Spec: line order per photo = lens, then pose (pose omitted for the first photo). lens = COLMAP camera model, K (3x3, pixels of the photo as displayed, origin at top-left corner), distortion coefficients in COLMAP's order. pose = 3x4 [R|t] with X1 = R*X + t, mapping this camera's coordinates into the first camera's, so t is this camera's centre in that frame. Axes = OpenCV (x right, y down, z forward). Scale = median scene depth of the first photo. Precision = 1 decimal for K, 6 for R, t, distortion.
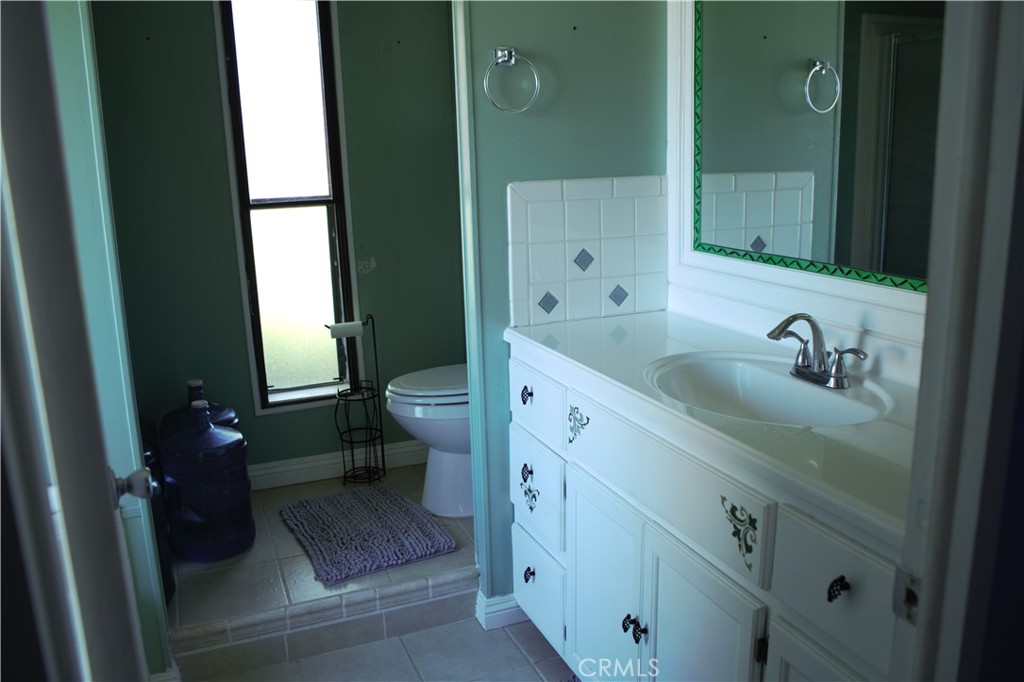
lens RADIAL K [[843.1, 0, 512.0], [0, 843.1, 341.0], [0, 0, 1]] dist [-0.105694, 0.073767]
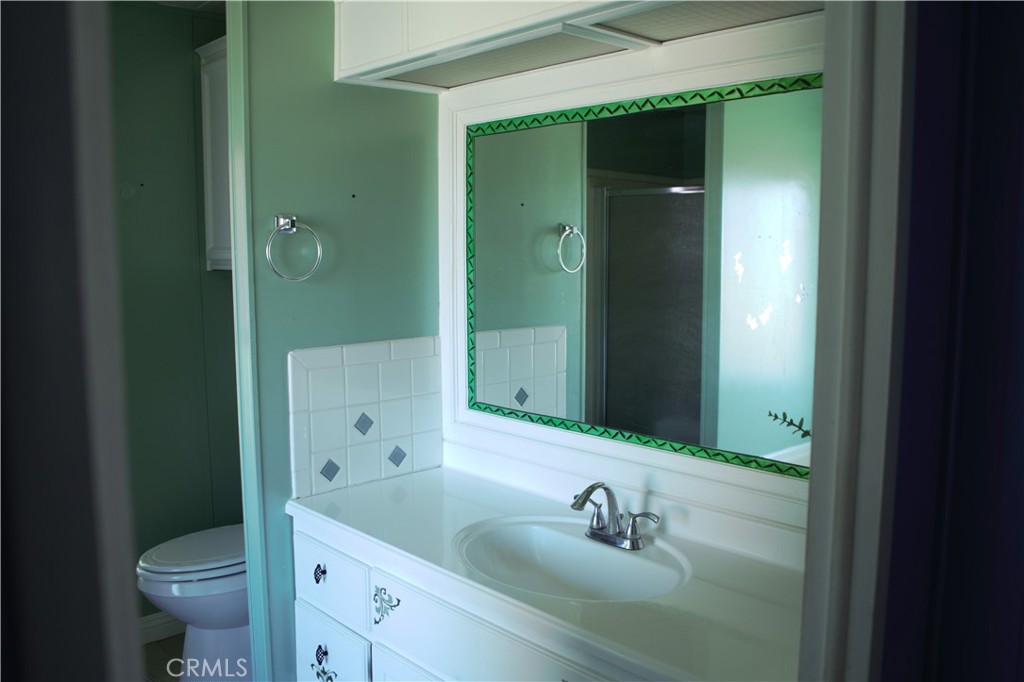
lens RADIAL K [[843.1, 0, 512.0], [0, 843.1, 341.0], [0, 0, 1]] dist [-0.105694, 0.073767]
pose [[0.931496, -0.015331, 0.363428, -0.112954], [0.056896, 0.992955, -0.103942, -0.083260], [-0.359274, 0.117499, 0.925805, 0.013500]]
